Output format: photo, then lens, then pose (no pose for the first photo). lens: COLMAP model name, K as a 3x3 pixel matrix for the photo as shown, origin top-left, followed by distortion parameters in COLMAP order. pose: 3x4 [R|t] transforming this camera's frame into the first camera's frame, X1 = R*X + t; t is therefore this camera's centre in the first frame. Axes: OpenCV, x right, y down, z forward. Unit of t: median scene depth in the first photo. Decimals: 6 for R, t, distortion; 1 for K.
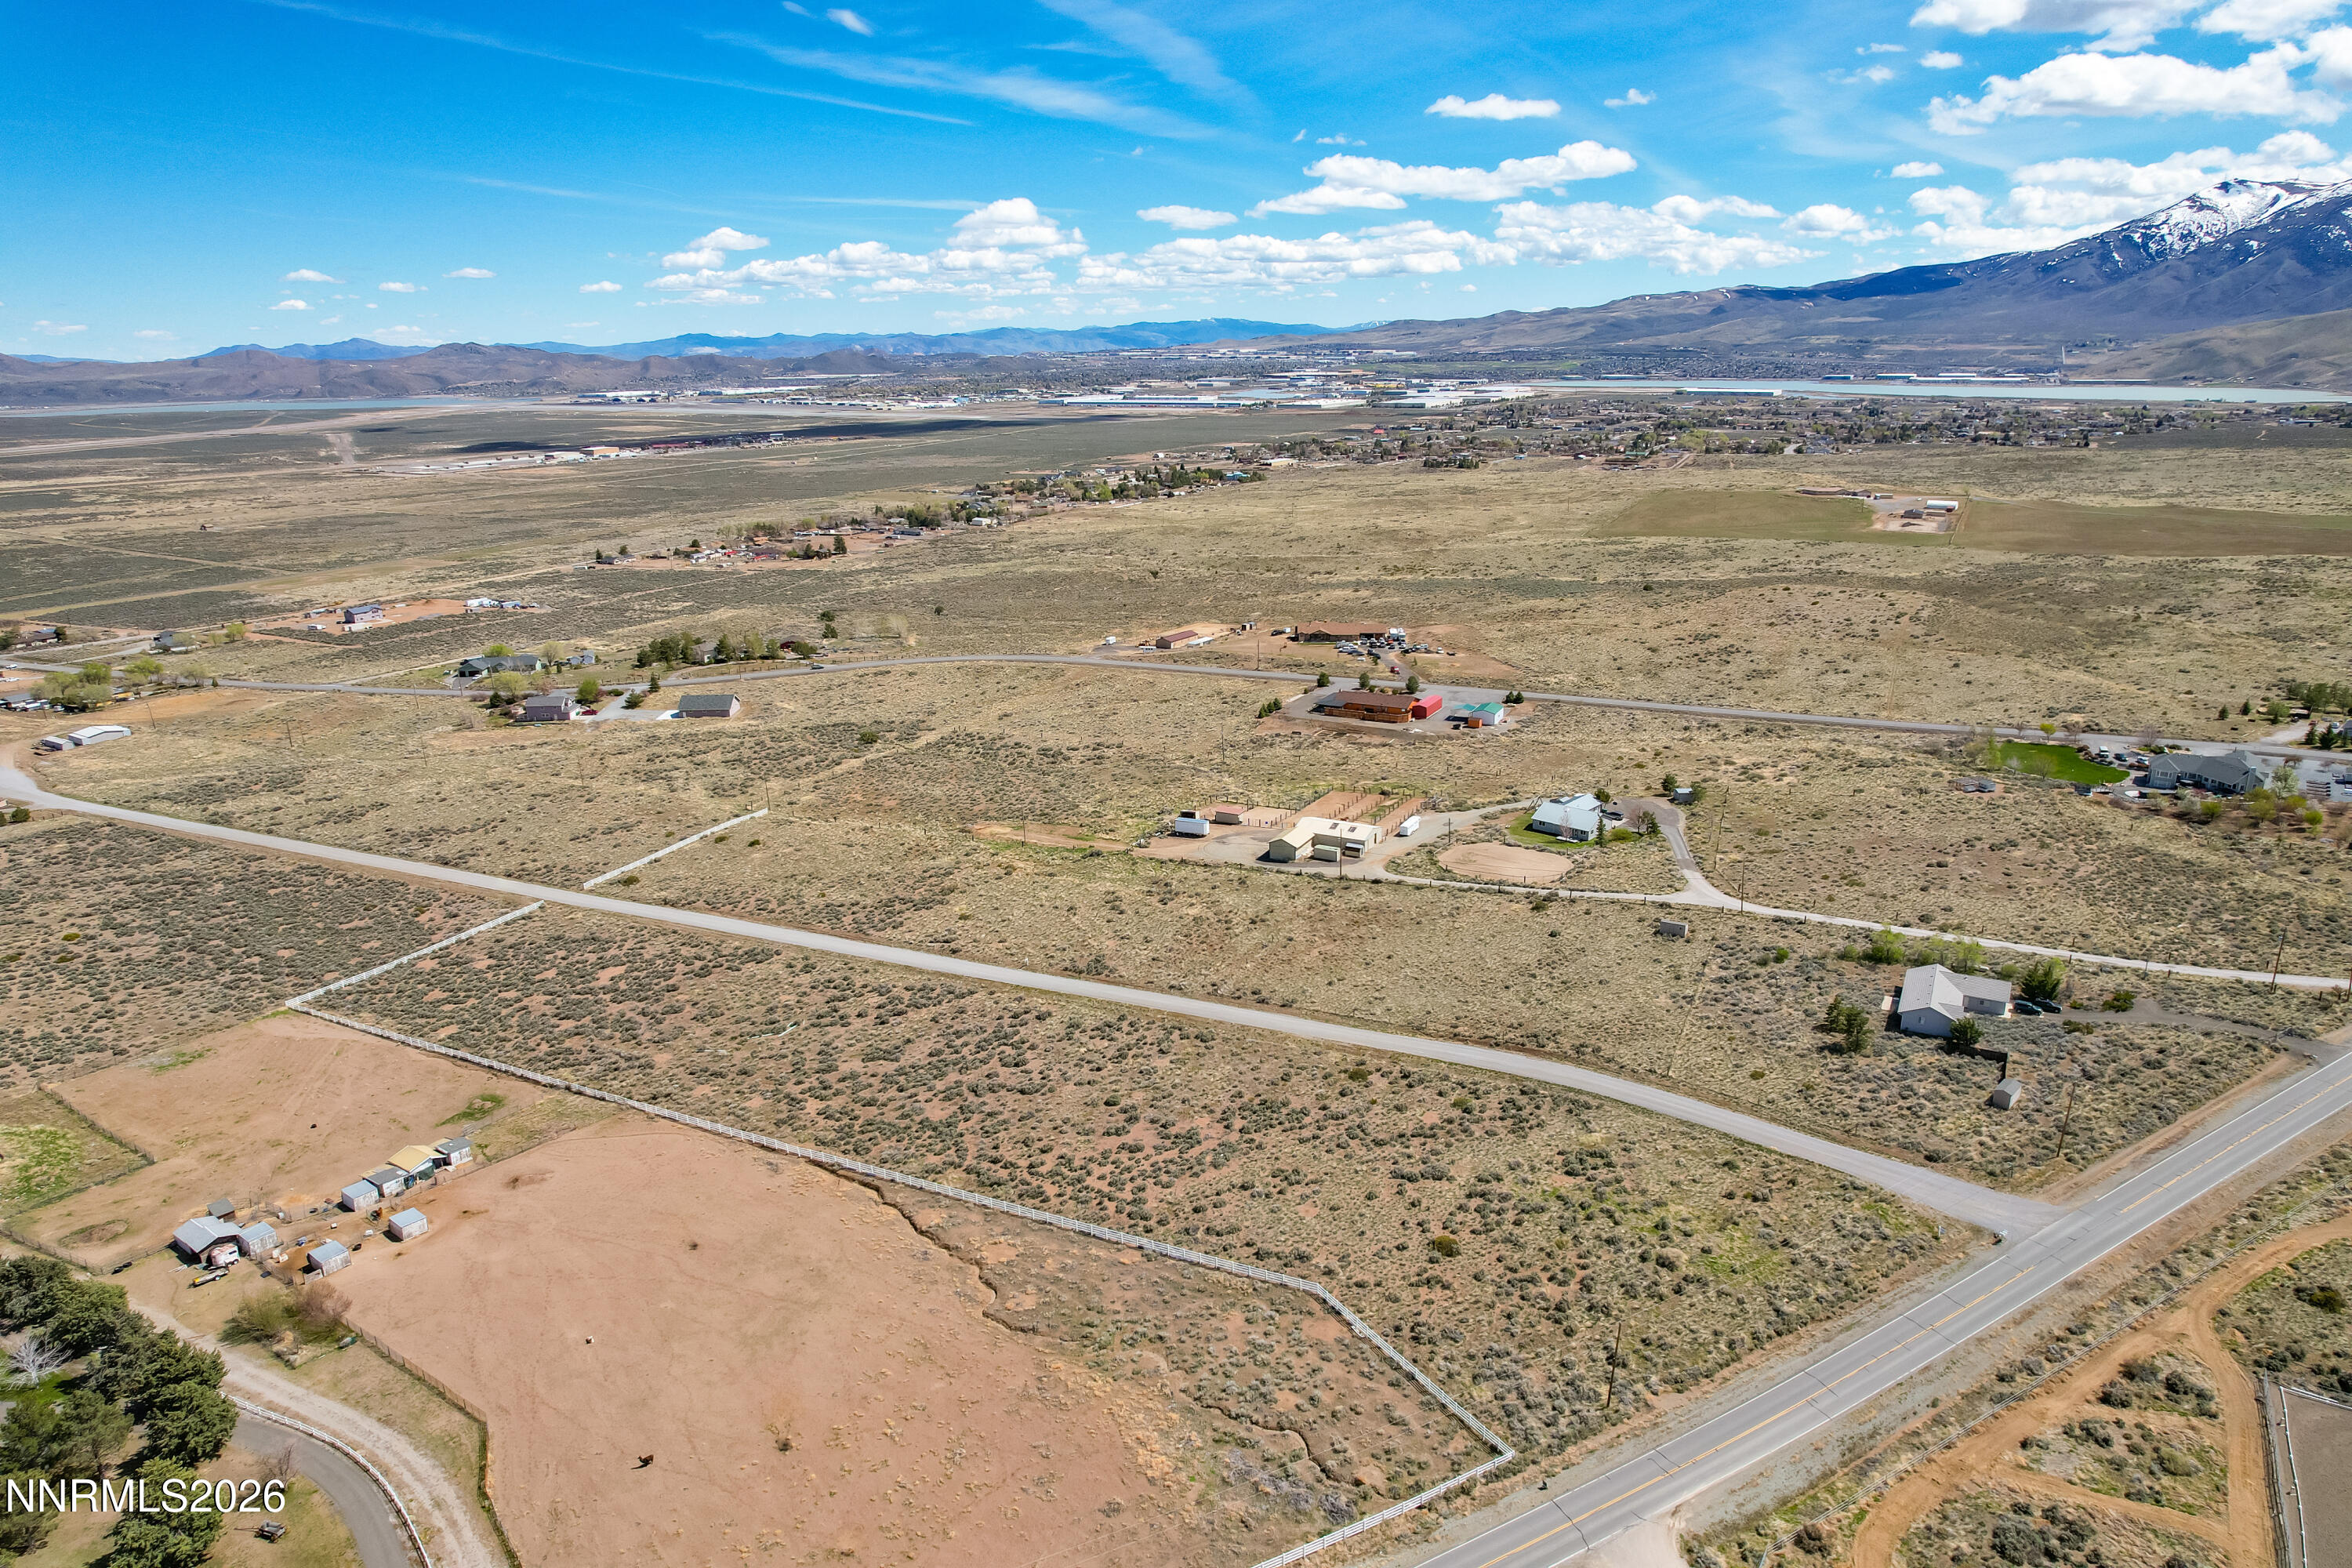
lens RADIAL K [[1508.4, 0, 1178.4], [0, 1508.4, 773.7], [0, 0, 1]] dist [-0.080959, 0.077002]
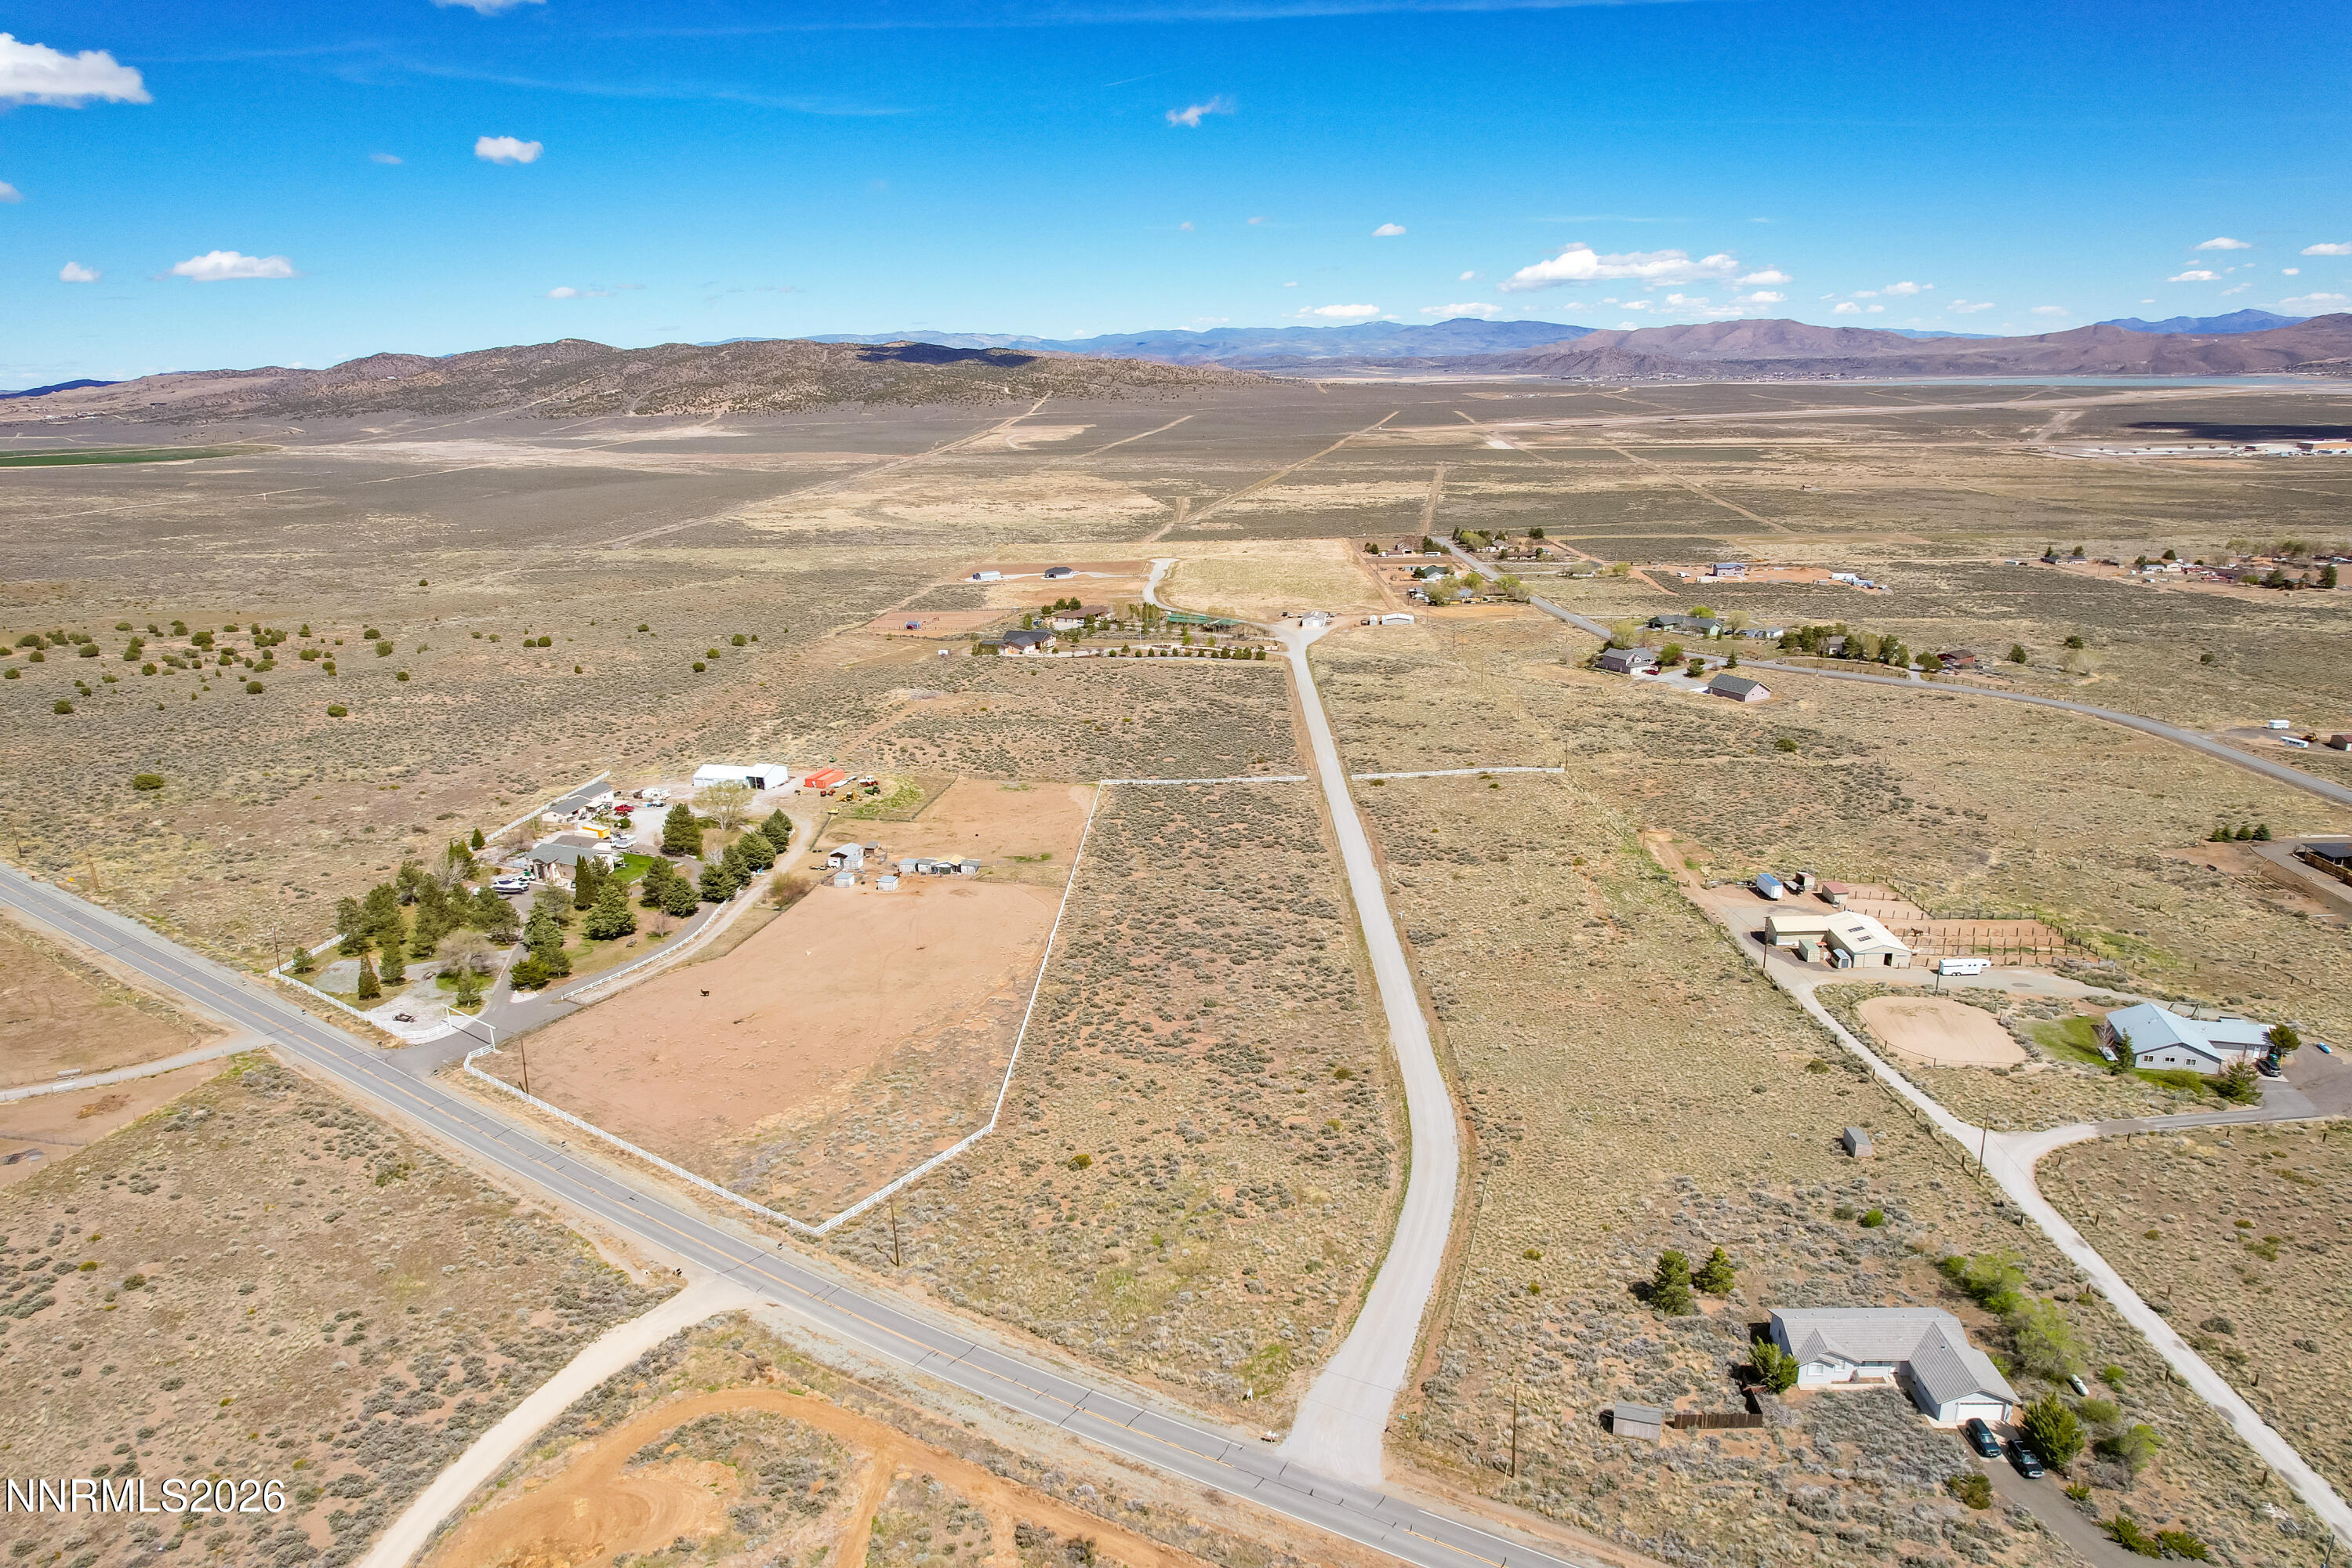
lens RADIAL K [[1508.4, 0, 1178.4], [0, 1508.4, 773.7], [0, 0, 1]] dist [-0.080959, 0.077002]
pose [[0.452605, 0.245631, -0.857213, 0.719359], [-0.231847, 0.960667, 0.152861, -0.100956], [0.861044, 0.129557, 0.491751, 0.304848]]
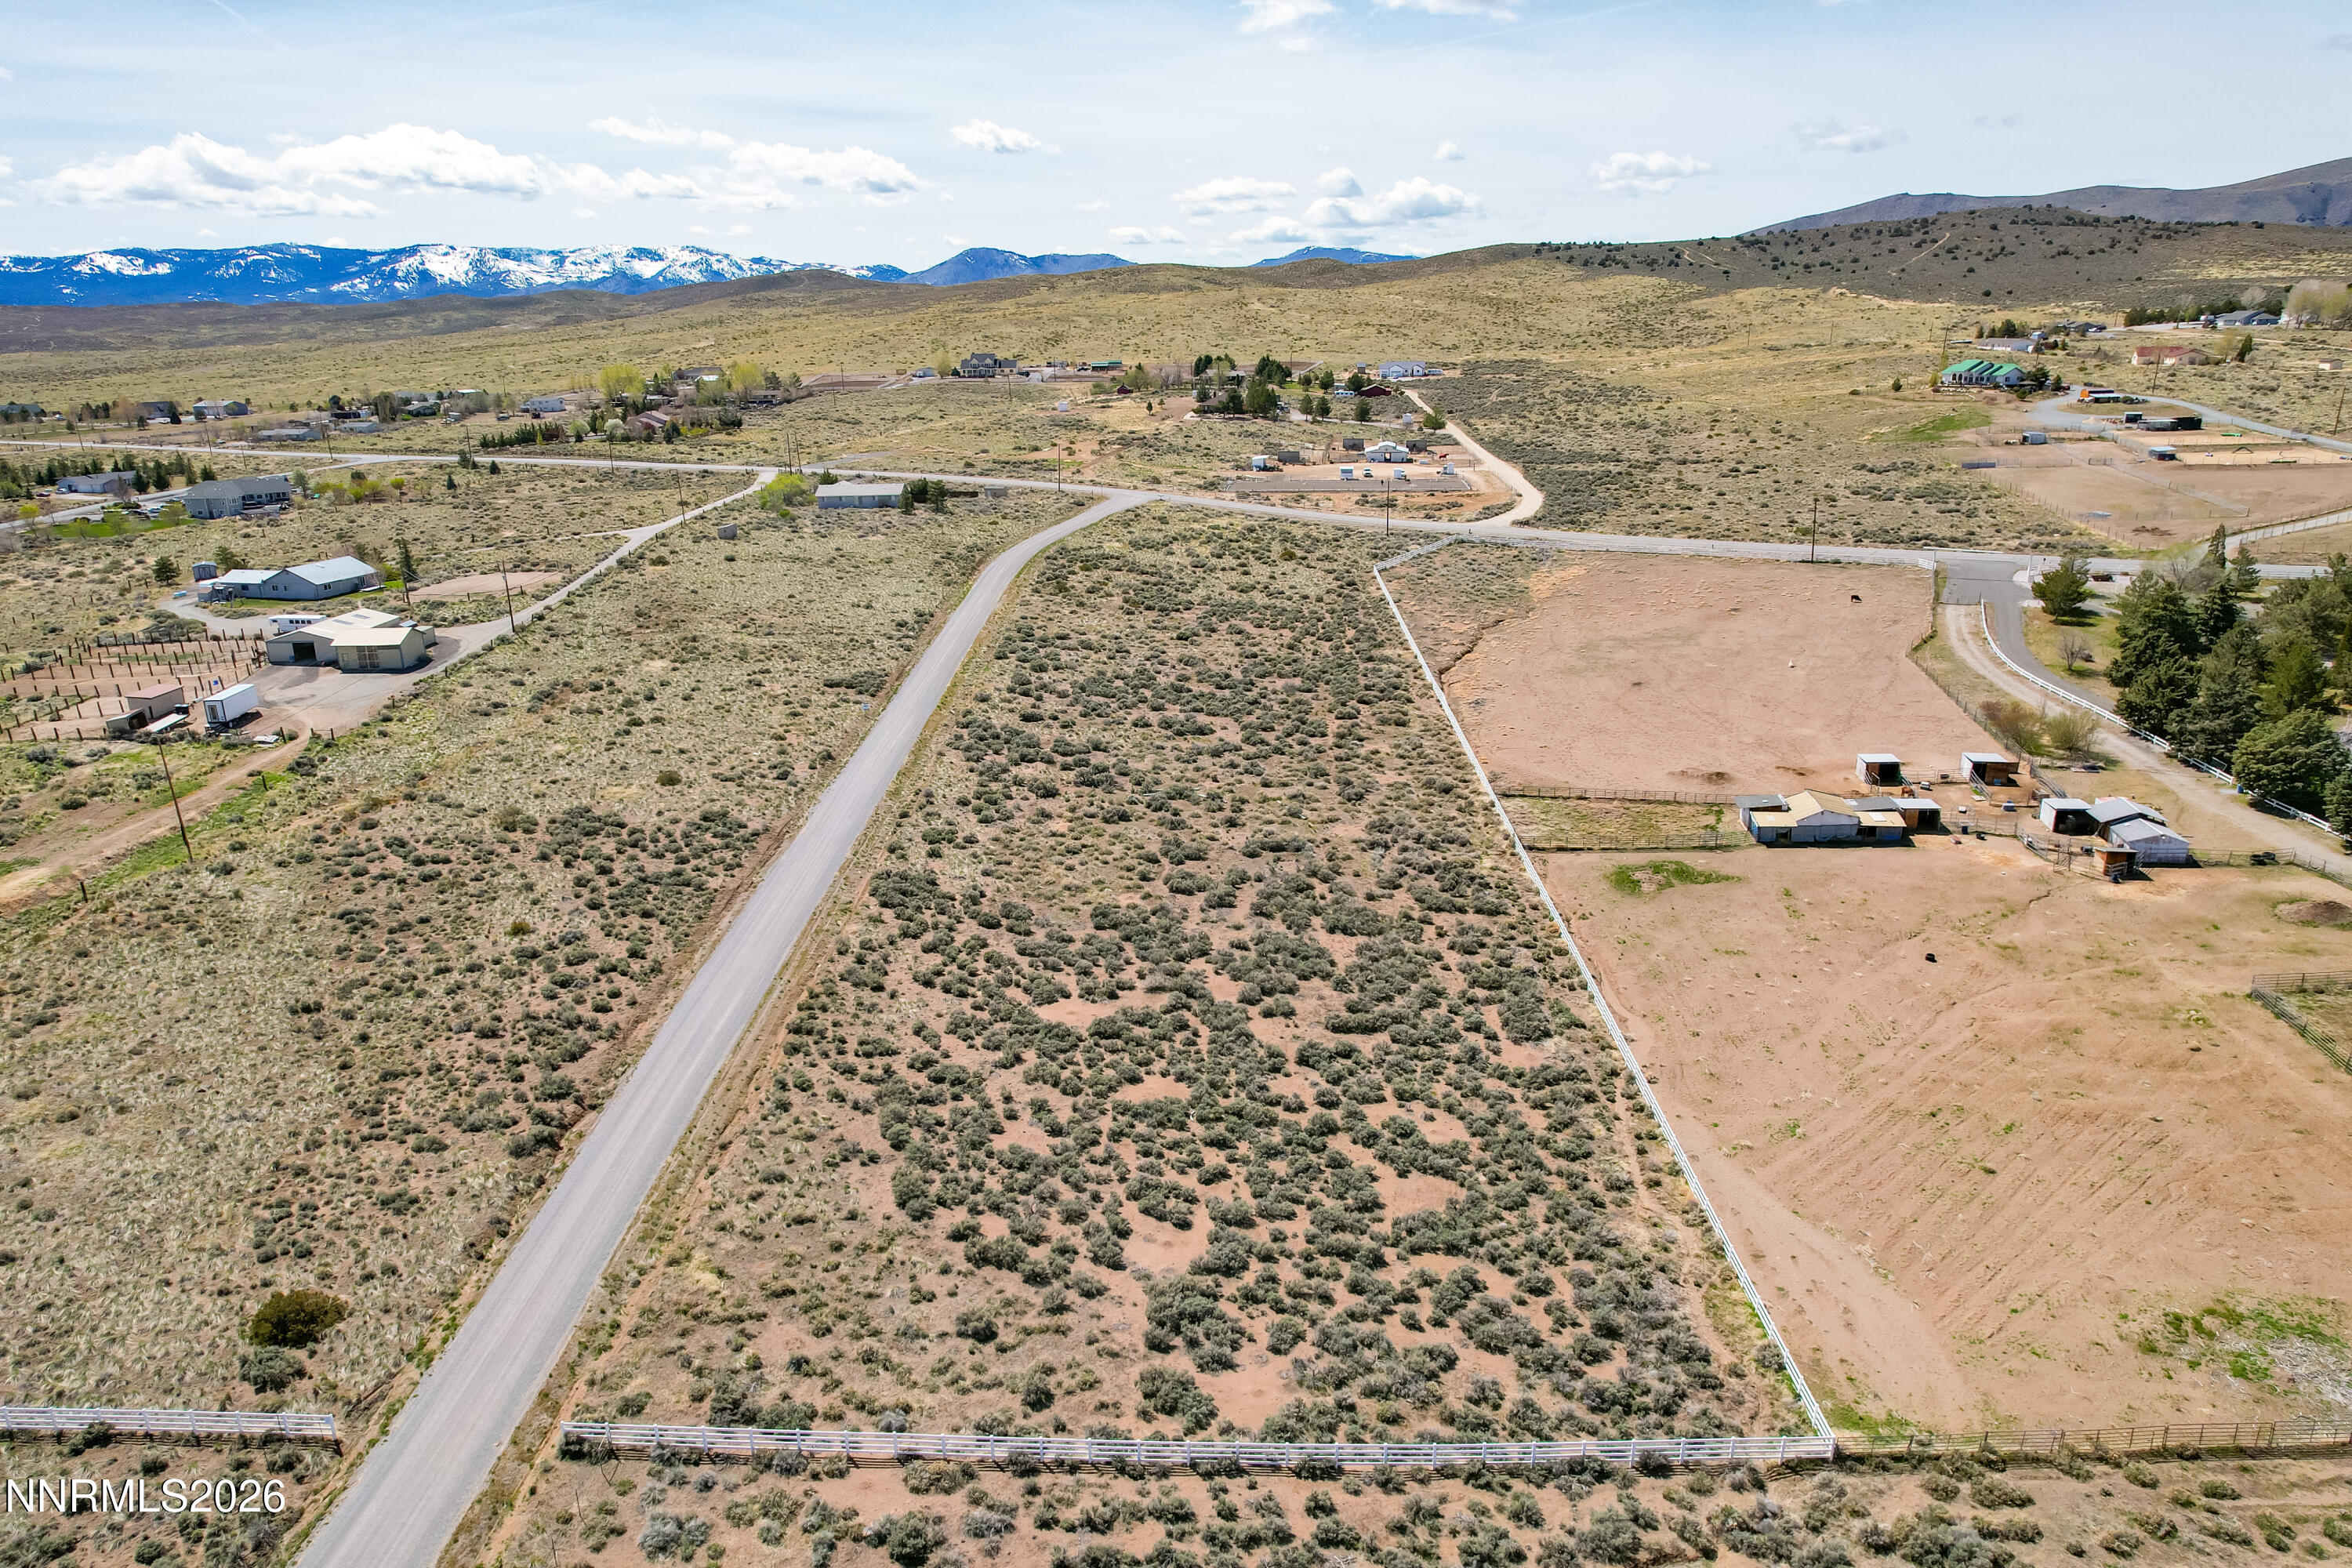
lens RADIAL K [[1551.4, 0, 1144.8], [0, 1551.4, 796.2], [0, 0, 1]] dist [-0.087887, 0.084273]
pose [[-0.441613, -0.241200, 0.864176, -0.723950], [0.277305, 0.879332, 0.387139, -0.064674], [-0.853276, 0.410606, -0.321438, 1.101746]]
